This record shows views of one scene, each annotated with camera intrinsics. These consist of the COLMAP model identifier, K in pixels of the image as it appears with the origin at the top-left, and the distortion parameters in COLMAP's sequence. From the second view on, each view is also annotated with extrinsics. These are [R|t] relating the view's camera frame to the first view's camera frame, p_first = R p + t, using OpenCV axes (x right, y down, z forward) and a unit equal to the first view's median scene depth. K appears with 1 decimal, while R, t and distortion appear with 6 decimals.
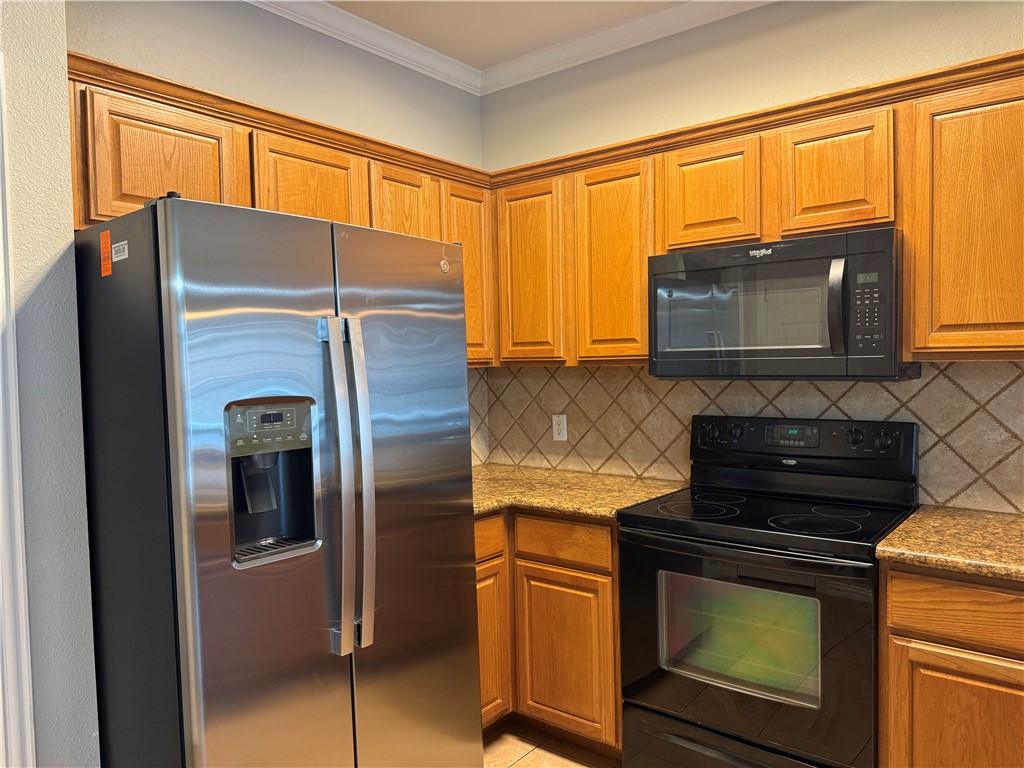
lens RADIAL K [[718.4, 0, 512.0], [0, 718.4, 384.0], [0, 0, 1]] dist [0.118110, -0.189228]
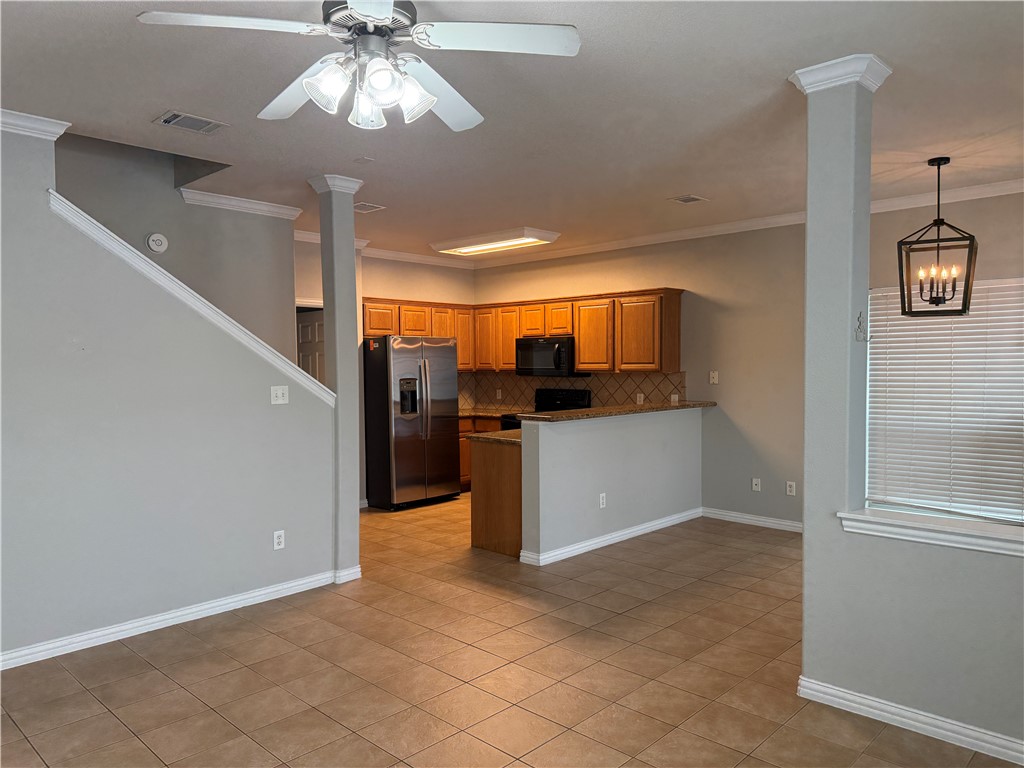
lens RADIAL K [[718.4, 0, 512.0], [0, 718.4, 384.0], [0, 0, 1]] dist [0.118110, -0.189228]
pose [[0.996375, 0.015390, -0.083661, 0.476732], [-0.015580, 0.999877, -0.001614, 0.036048], [0.083626, 0.002912, 0.996493, -2.371563]]
